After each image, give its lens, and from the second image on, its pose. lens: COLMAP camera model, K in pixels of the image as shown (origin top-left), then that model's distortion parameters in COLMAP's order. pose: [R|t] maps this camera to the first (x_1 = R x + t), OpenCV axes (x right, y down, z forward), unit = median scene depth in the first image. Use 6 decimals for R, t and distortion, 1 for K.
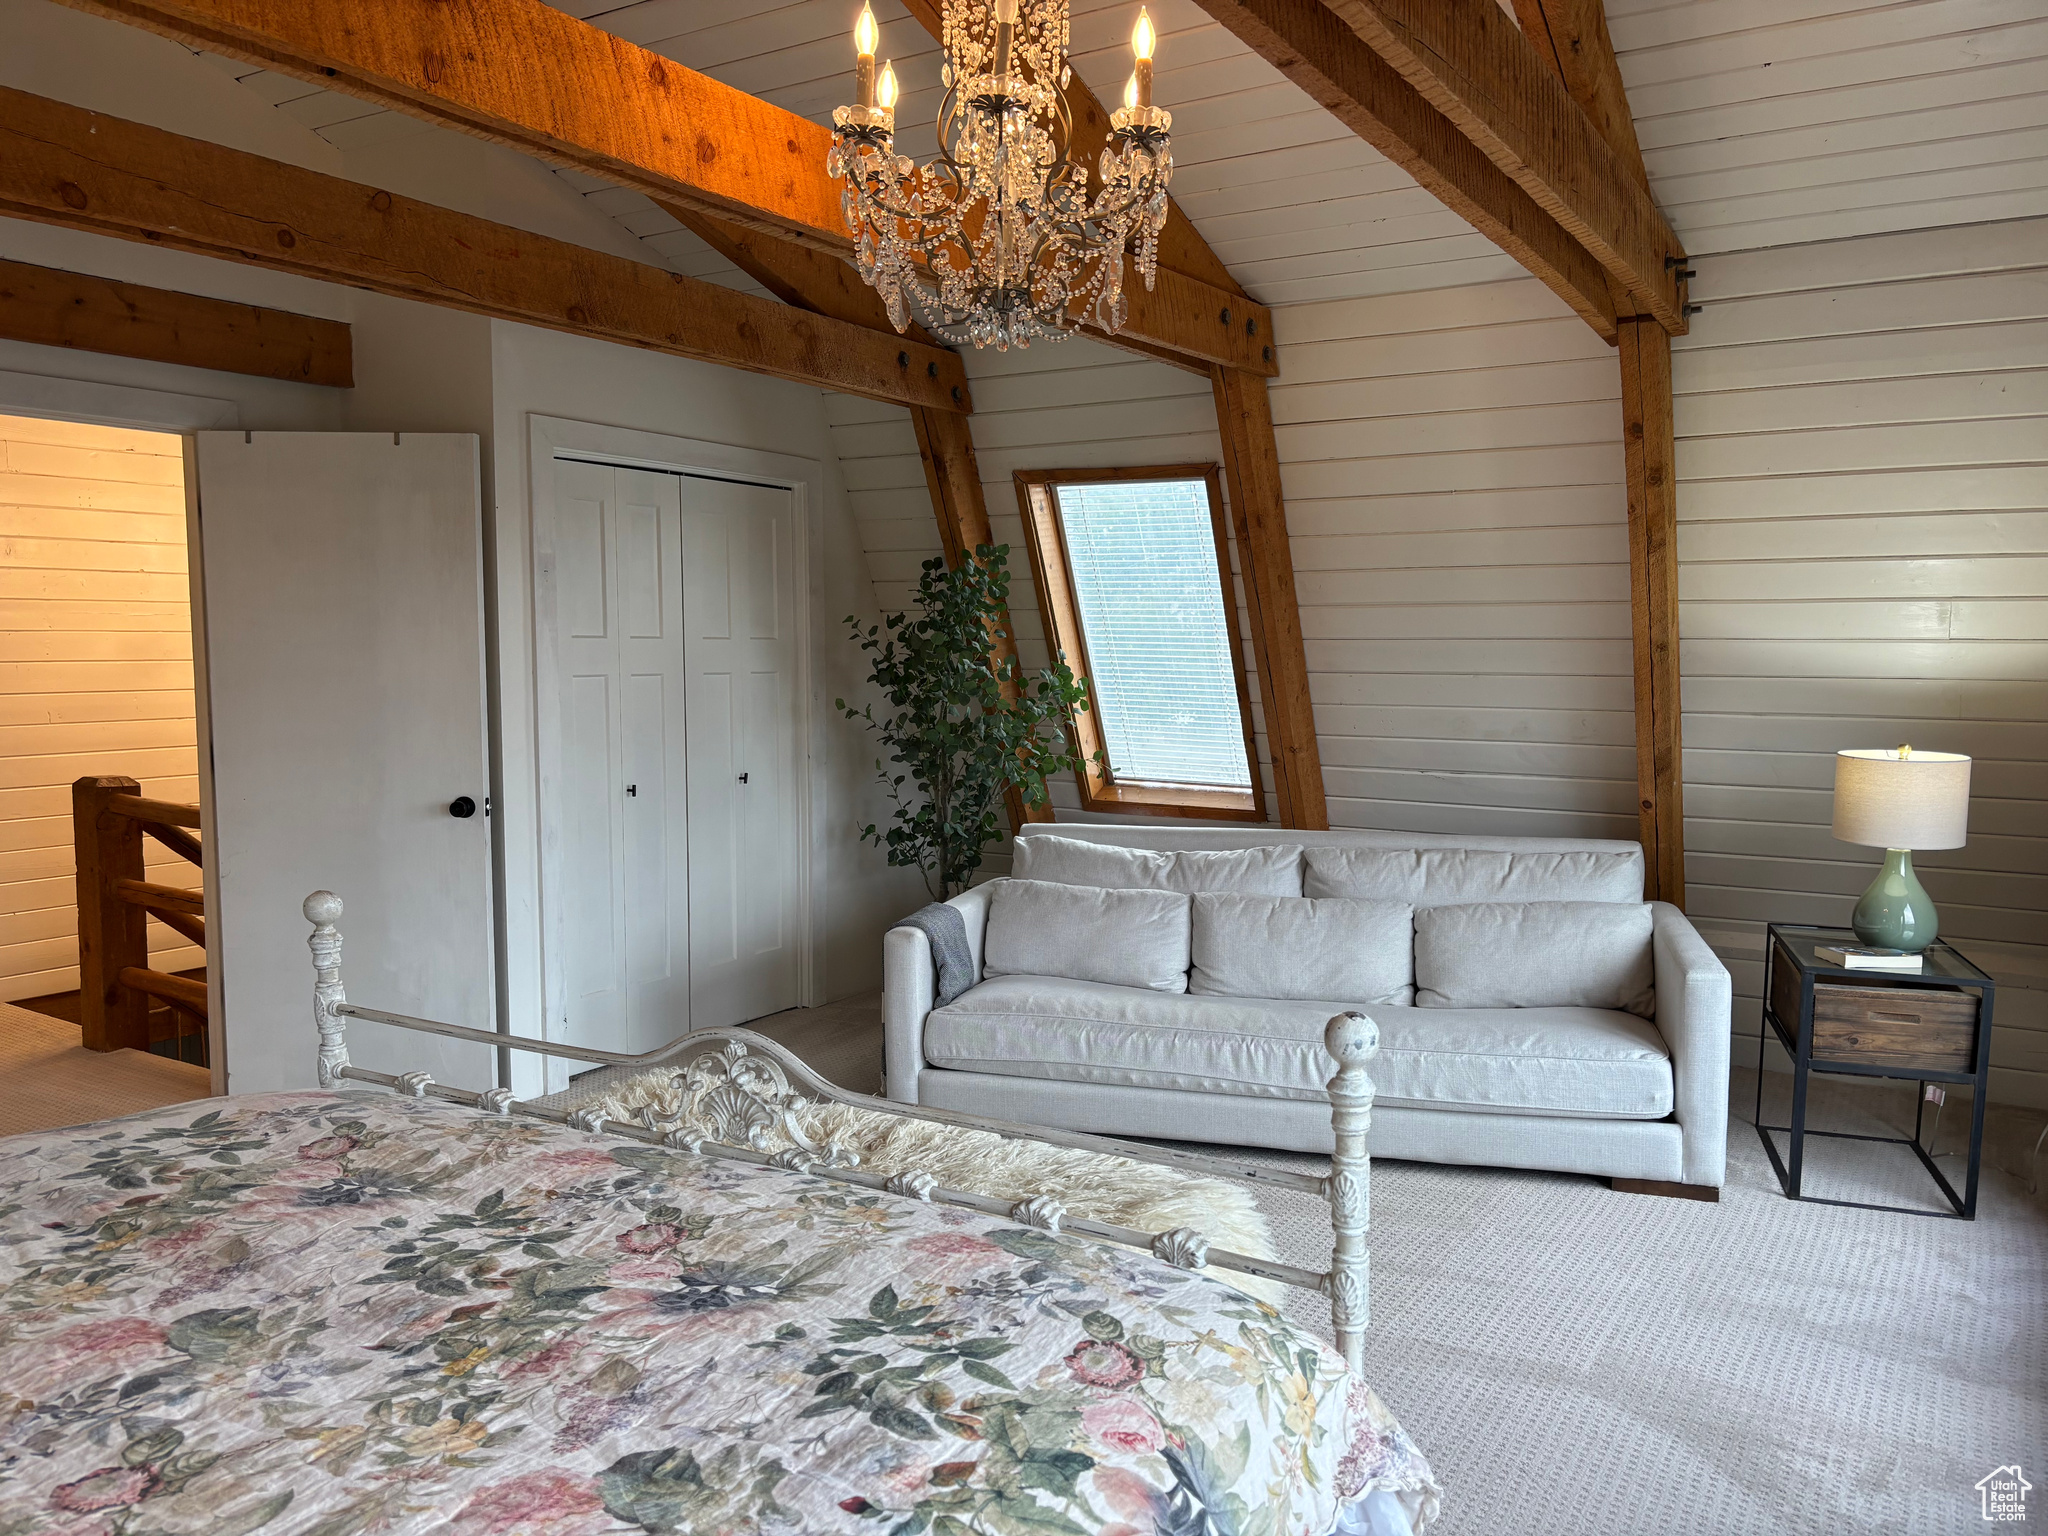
lens RADIAL K [[1532.5, 0, 1032.7], [0, 1532.5, 783.4], [0, 0, 1]] dist [0.077012, -0.109484]
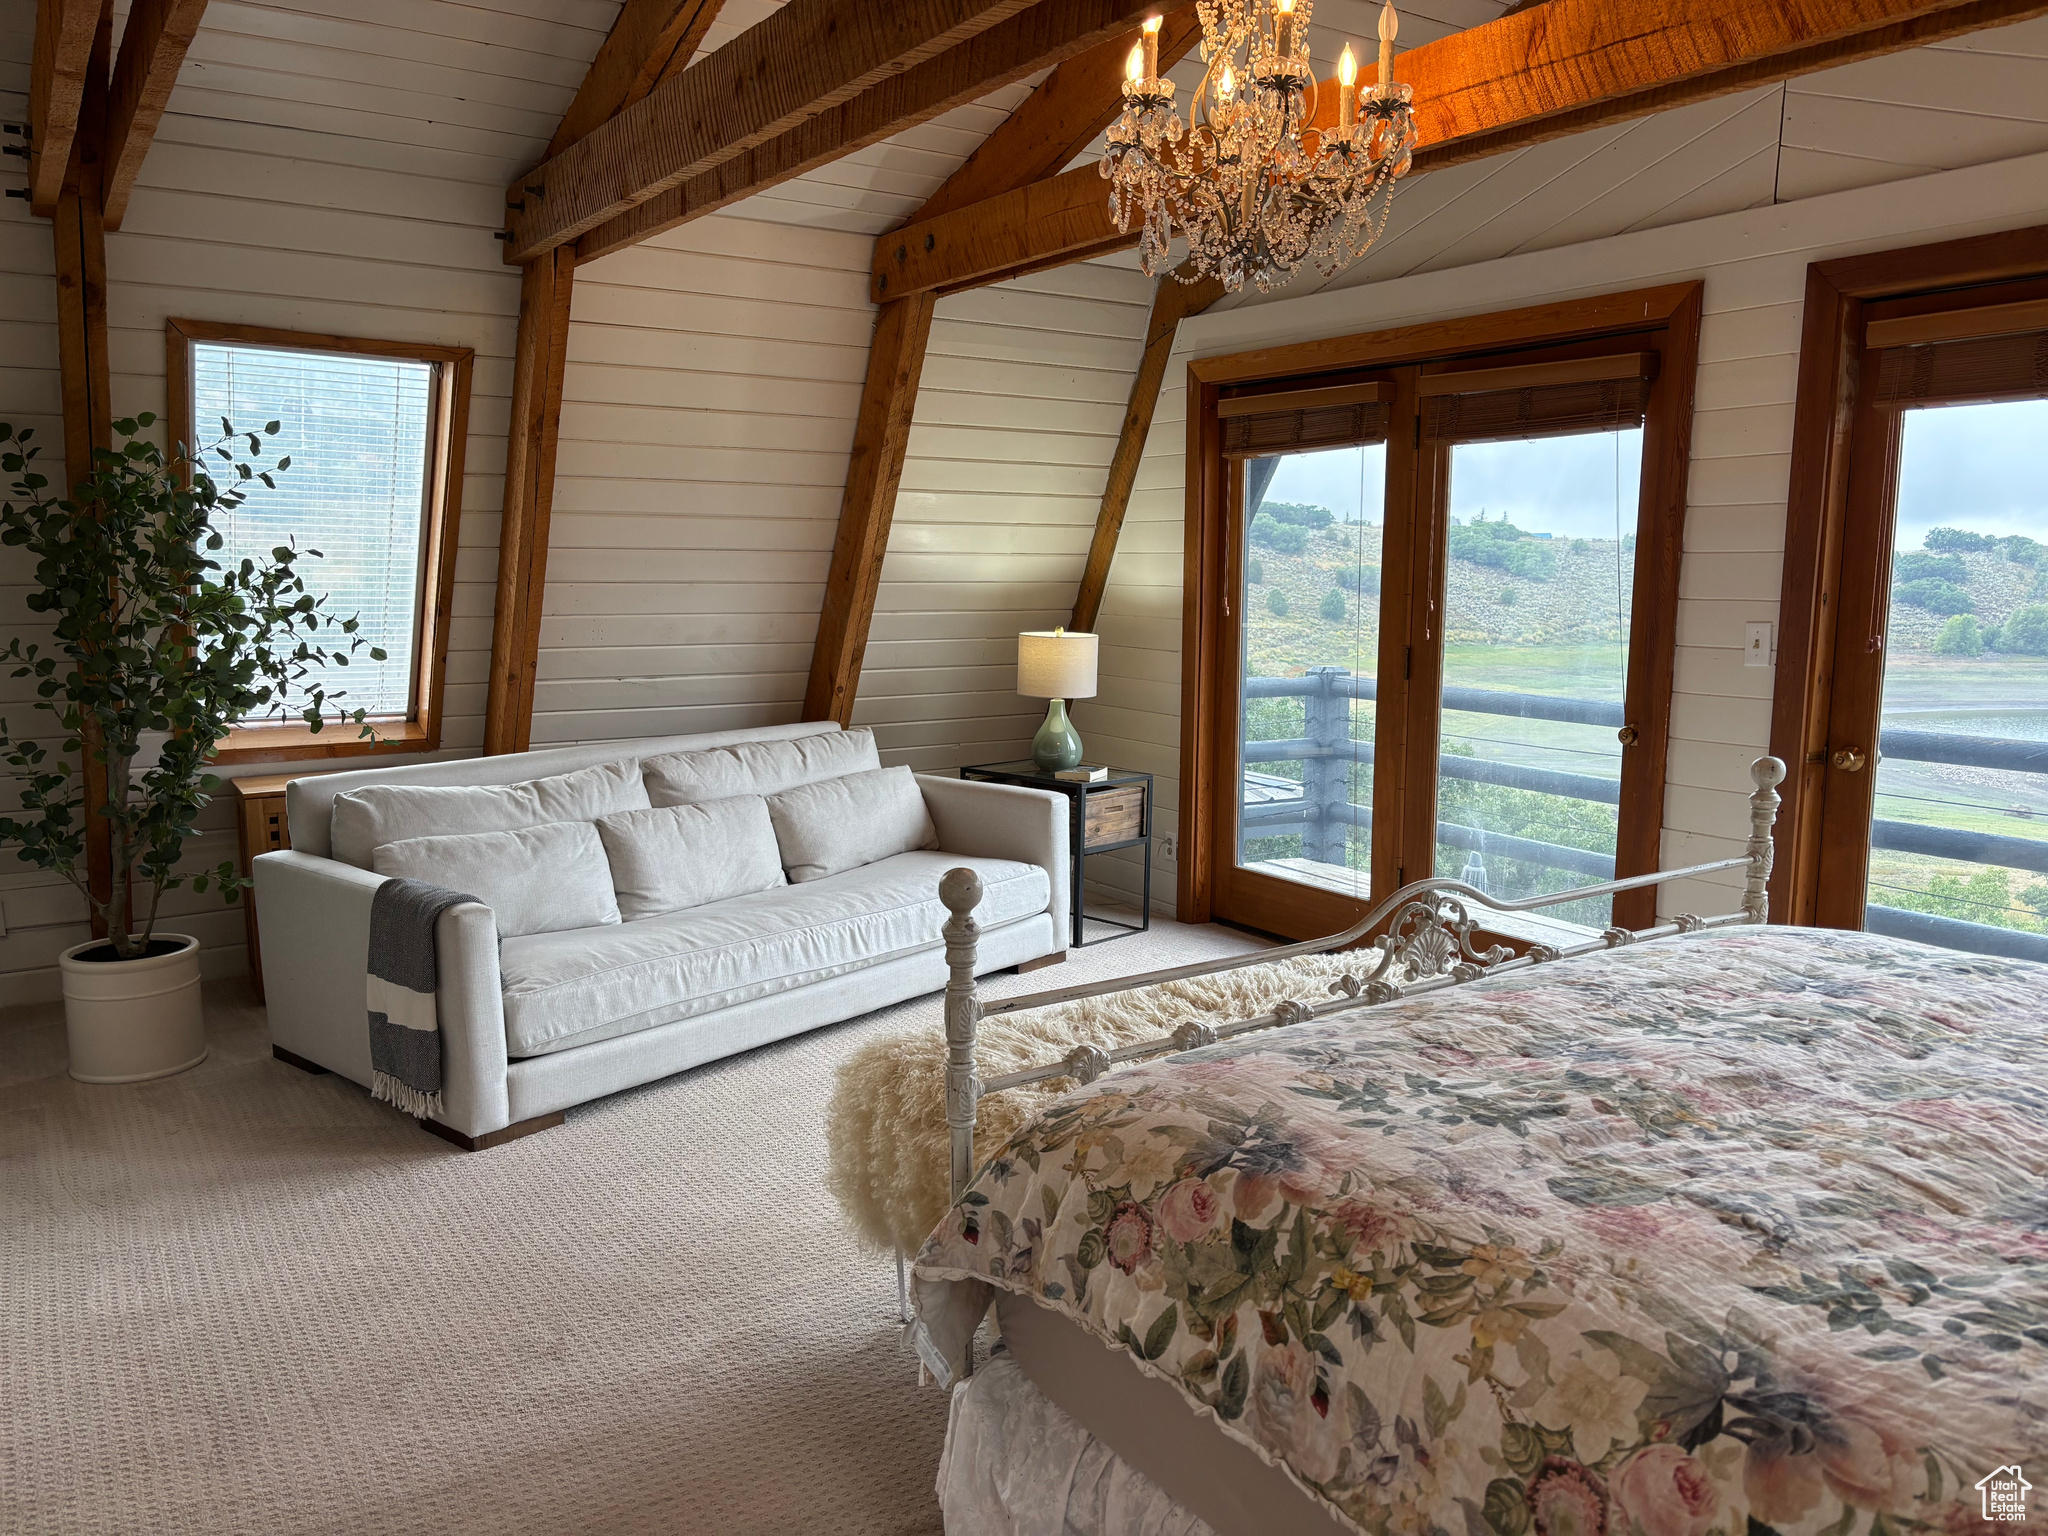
lens RADIAL K [[1532.5, 0, 1032.7], [0, 1532.5, 783.4], [0, 0, 1]] dist [0.077012, -0.109484]
pose [[0.423815, -0.131990, 0.896080, -0.701838], [0.079864, 0.990917, 0.108187, -0.034755], [-0.902221, 0.025714, 0.430507, 0.390747]]
